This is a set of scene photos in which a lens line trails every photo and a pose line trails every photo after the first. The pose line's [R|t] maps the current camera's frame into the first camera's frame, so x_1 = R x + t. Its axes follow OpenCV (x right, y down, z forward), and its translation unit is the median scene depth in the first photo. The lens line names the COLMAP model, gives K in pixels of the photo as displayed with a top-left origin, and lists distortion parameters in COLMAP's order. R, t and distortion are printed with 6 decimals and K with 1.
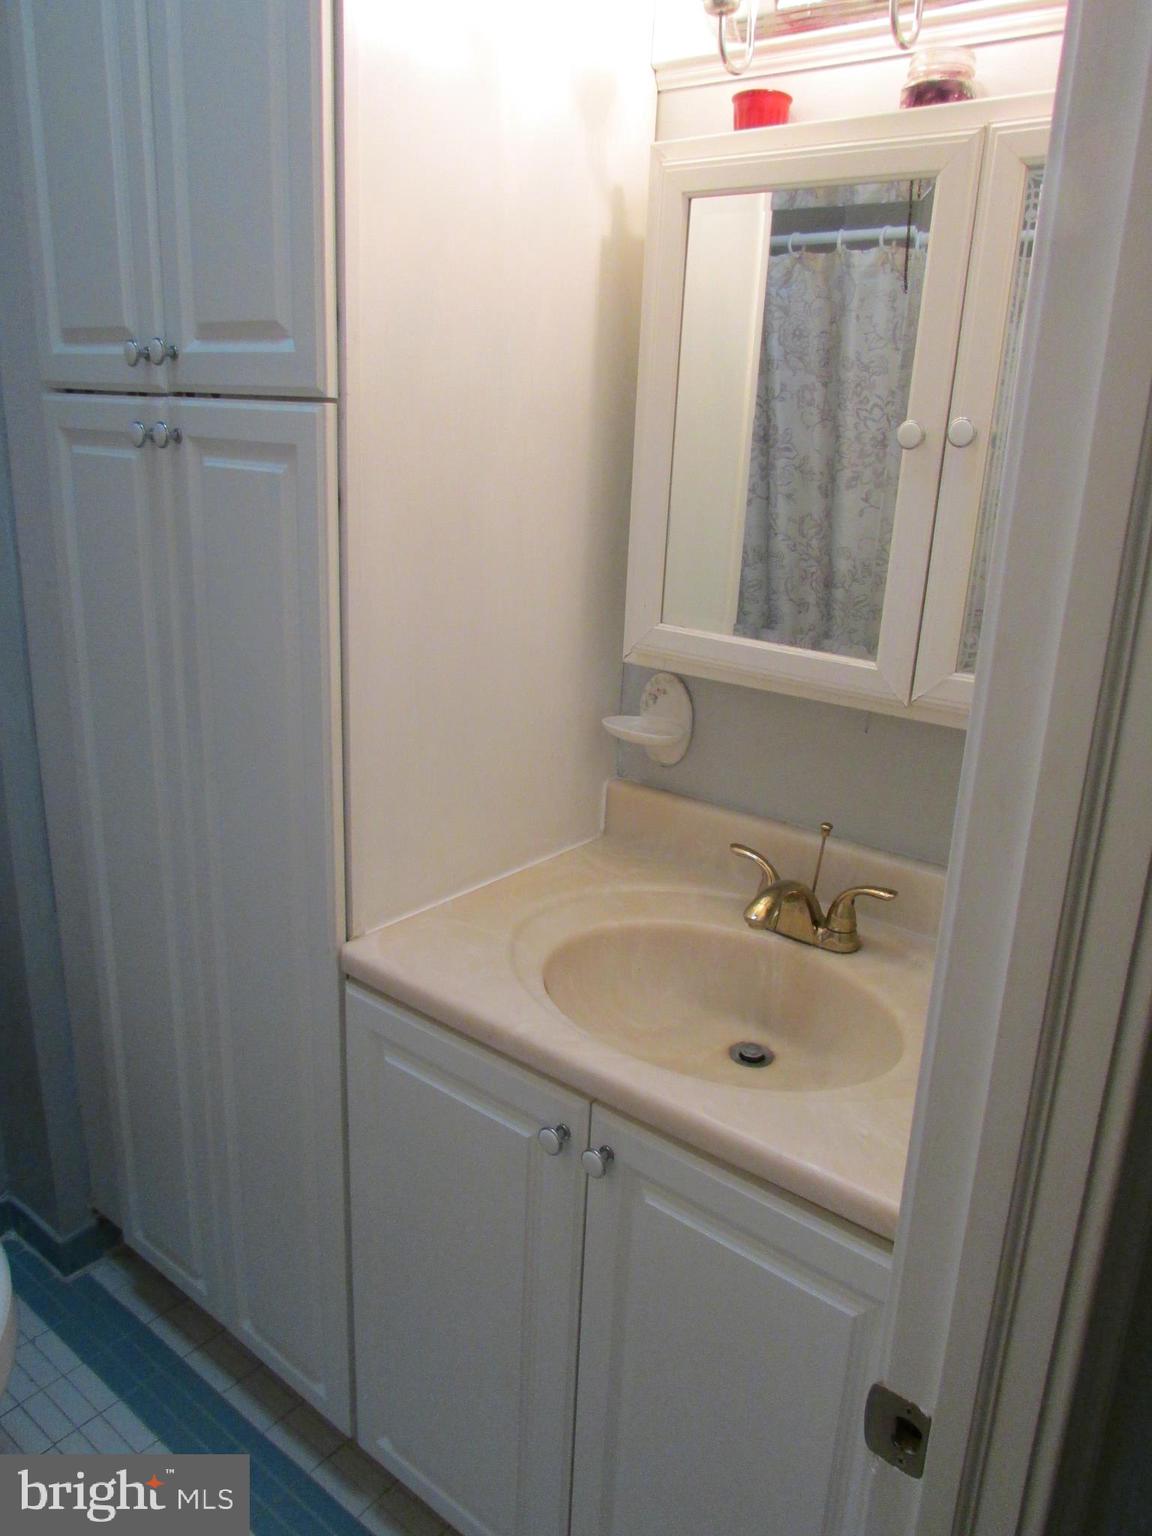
lens RADIAL K [[1105.9, 0, 575.5], [0, 1105.9, 770.3], [0, 0, 1]] dist [-0.000548, -0.003265]
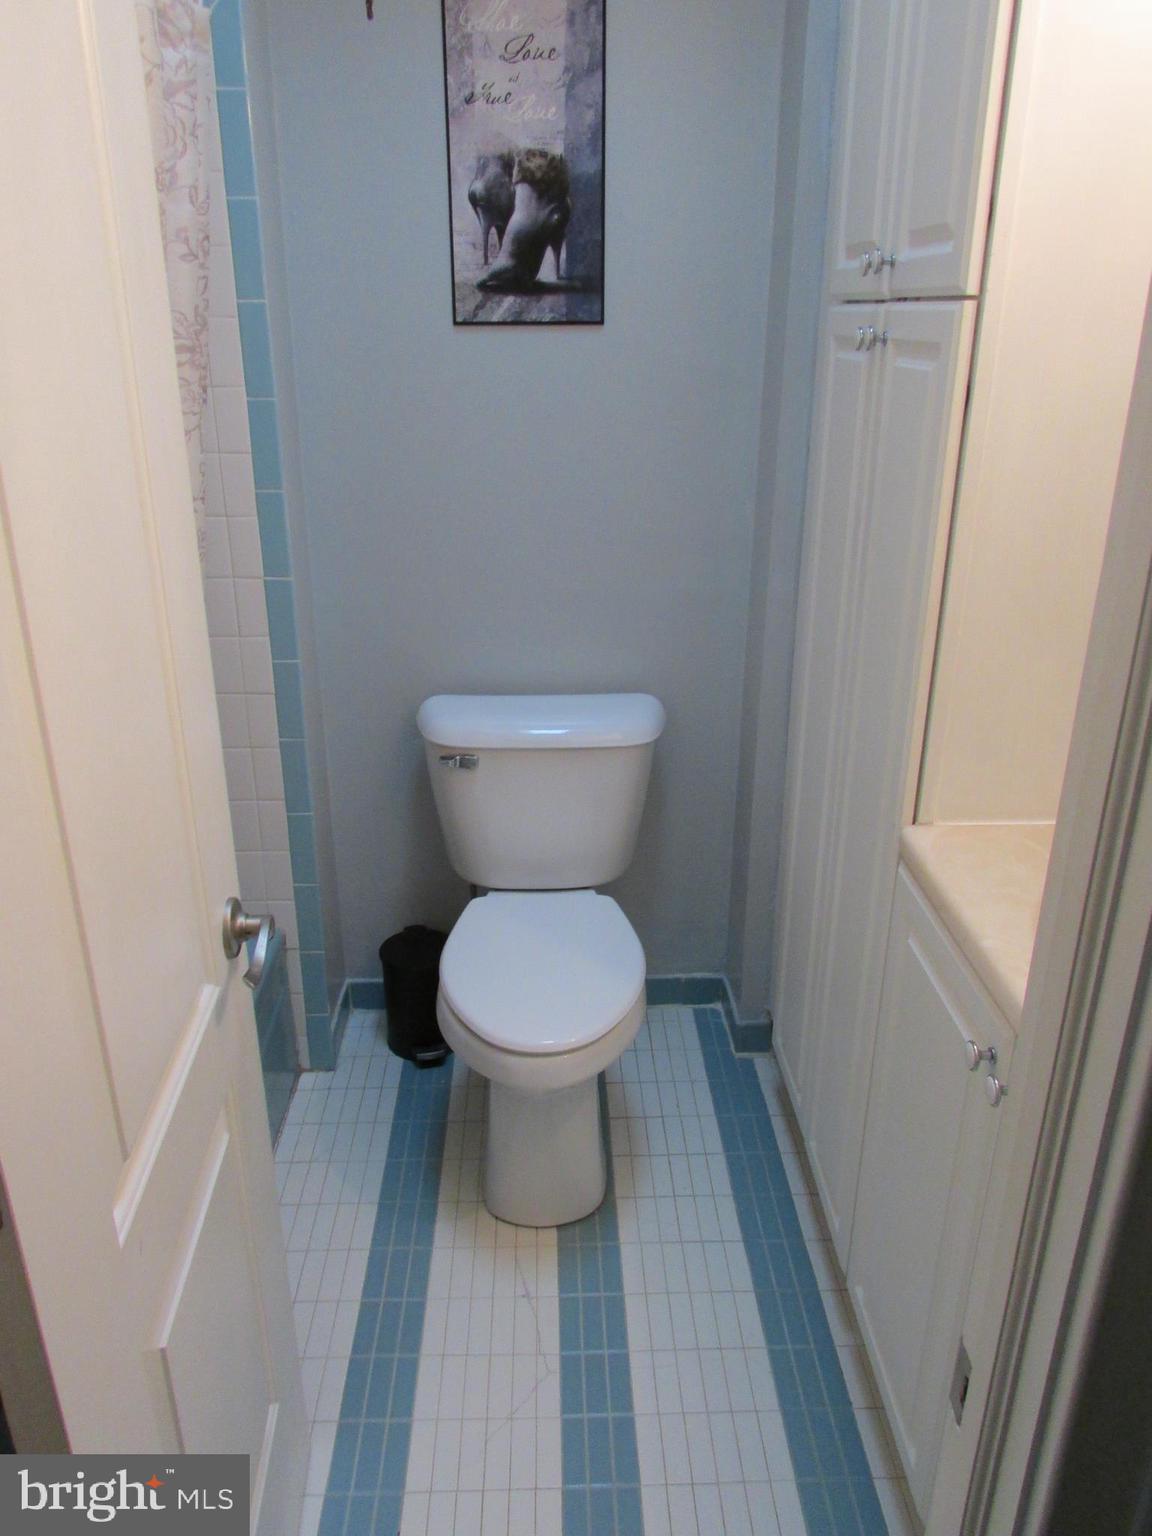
lens RADIAL K [[1105.9, 0, 576.5], [0, 1105.9, 765.3], [0, 0, 1]] dist [-0.000548, -0.003265]
pose [[0.646597, 0.251646, -0.720129, 0.342118], [-0.205131, 0.966608, 0.153591, 0.002702], [0.734733, 0.048409, 0.676627, 0.048503]]
